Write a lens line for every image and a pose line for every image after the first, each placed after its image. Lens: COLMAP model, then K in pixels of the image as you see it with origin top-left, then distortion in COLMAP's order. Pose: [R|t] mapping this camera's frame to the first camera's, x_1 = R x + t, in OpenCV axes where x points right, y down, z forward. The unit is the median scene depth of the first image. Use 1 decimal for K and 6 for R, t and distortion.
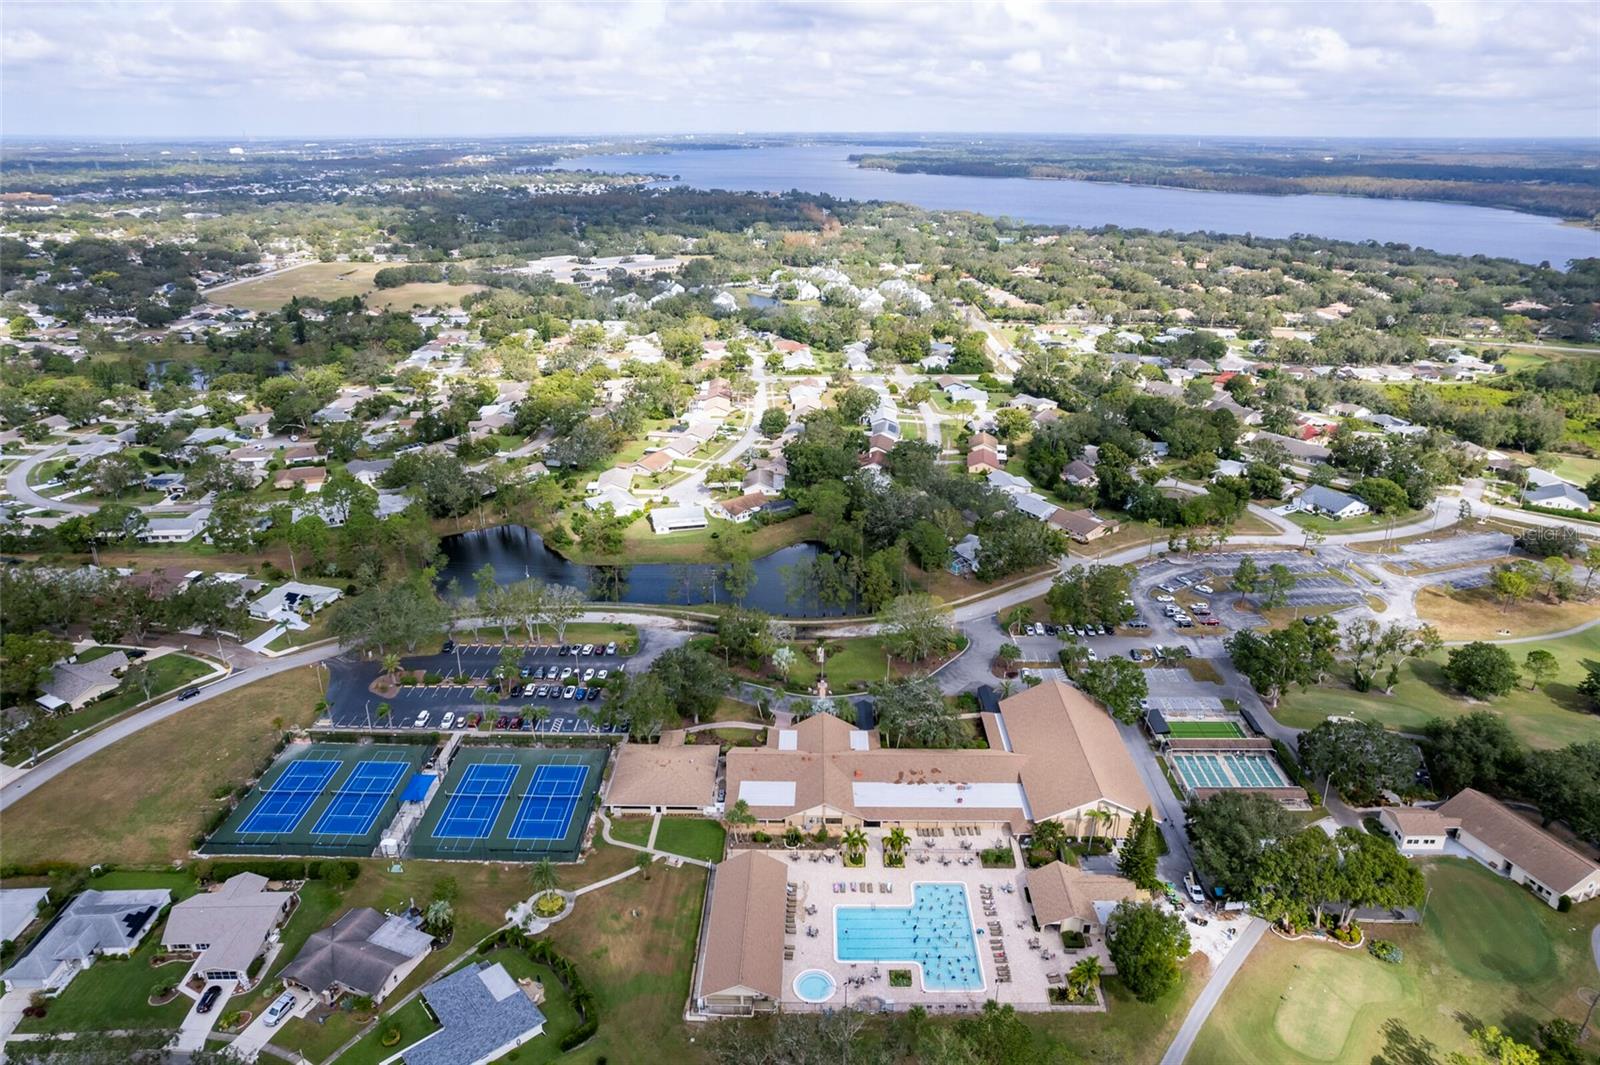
lens RADIAL K [[1019.7, 0, 800.0], [0, 1019.7, 532.5], [0, 0, 1]] dist [-0.032650, 0.000834]
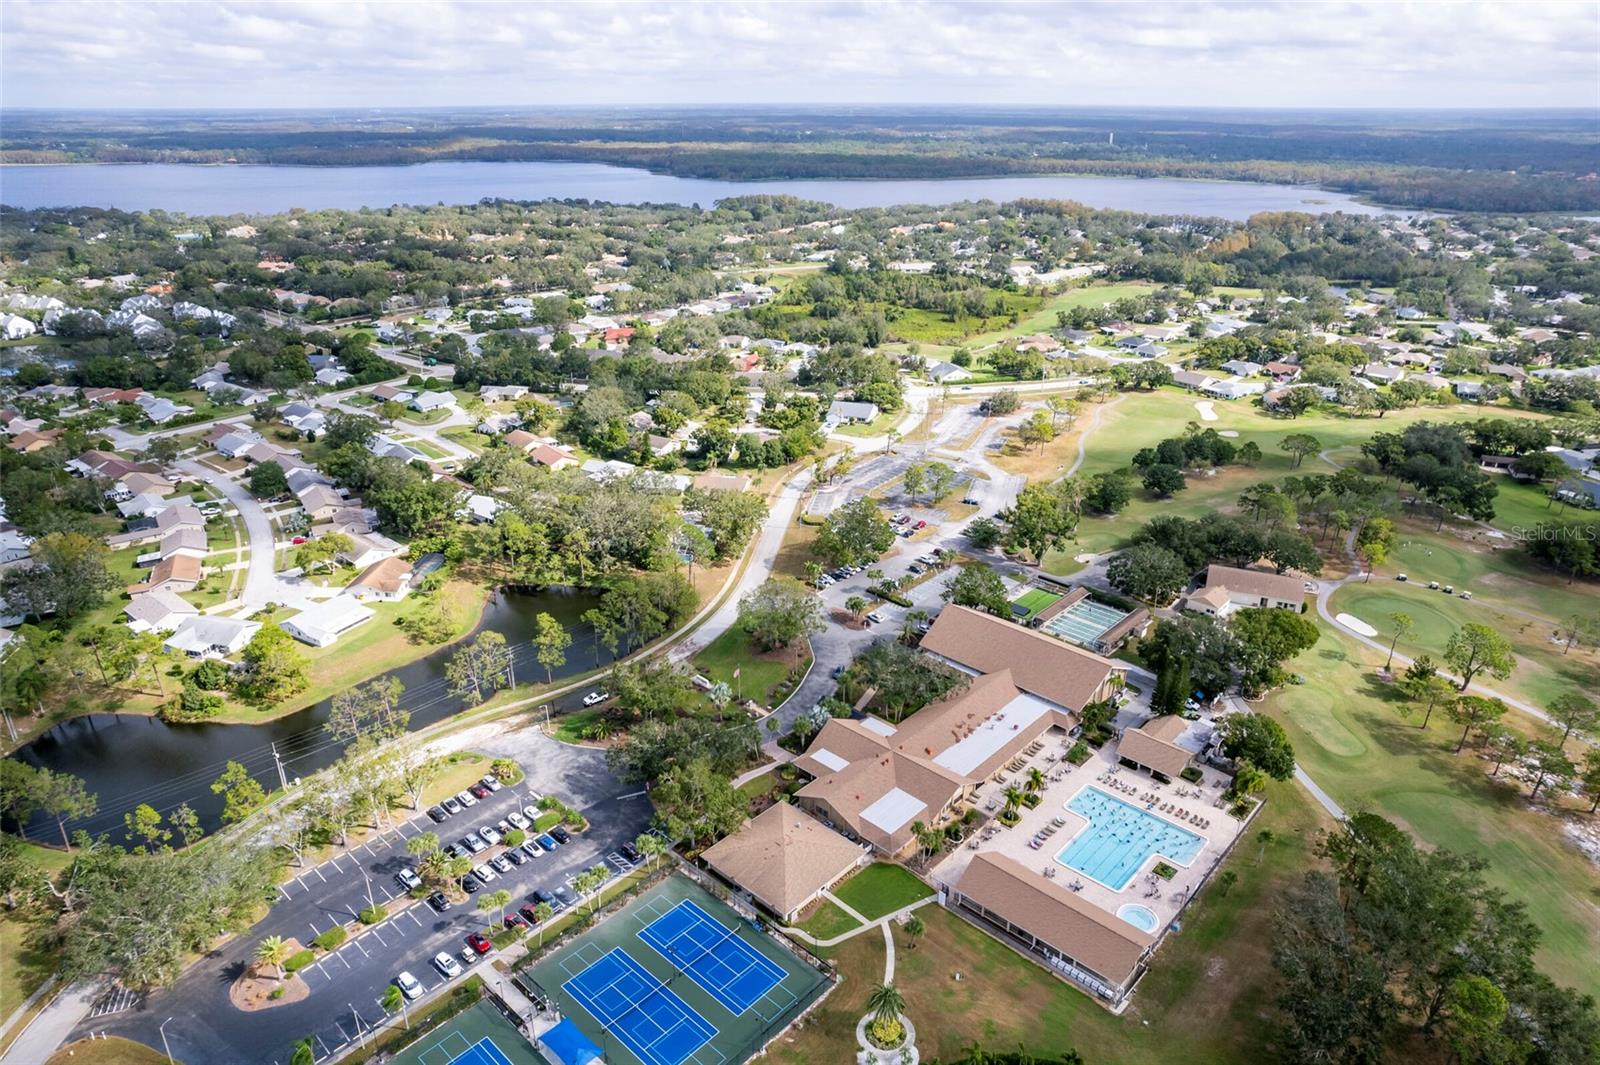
lens RADIAL K [[1019.7, 0, 800.0], [0, 1019.7, 532.5], [0, 0, 1]] dist [-0.032650, 0.000834]
pose [[0.675983, -0.298734, 0.673650, -0.464994], [0.281133, 0.949552, 0.138977, -0.102884], [-0.681183, 0.095439, 0.725865, 0.249696]]
